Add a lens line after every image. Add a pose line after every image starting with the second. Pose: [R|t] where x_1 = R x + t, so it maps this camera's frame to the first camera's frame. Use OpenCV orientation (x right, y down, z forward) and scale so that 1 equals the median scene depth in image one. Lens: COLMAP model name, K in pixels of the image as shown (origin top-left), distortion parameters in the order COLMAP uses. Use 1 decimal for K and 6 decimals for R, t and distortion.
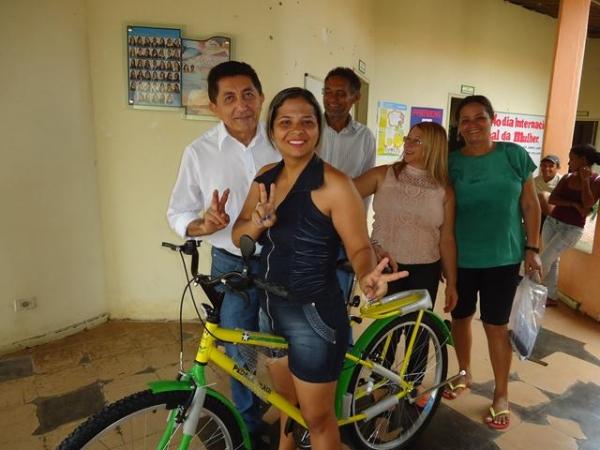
lens RADIAL K [[446.6, 0, 300.2], [0, 446.6, 211.7], [0, 0, 1]] dist [0.033150, -0.031474]
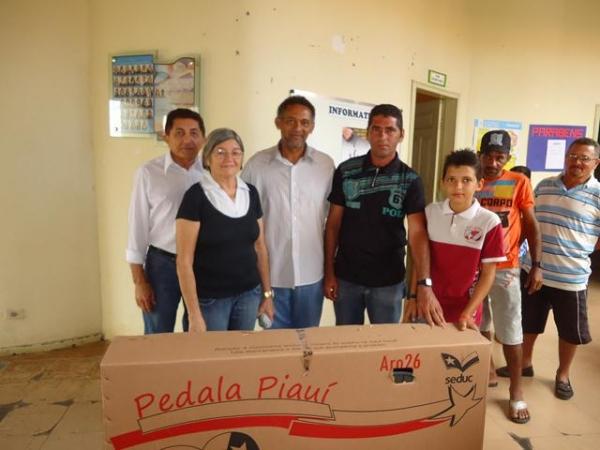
lens RADIAL K [[442.7, 0, 303.3], [0, 442.7, 214.8], [0, 0, 1]] dist [0.004415, -0.001192]
pose [[0.898612, 0.050007, -0.435886, 0.459105], [-0.071781, 0.996854, -0.033618, -0.049181], [0.432833, 0.061498, 0.899374, 0.293972]]
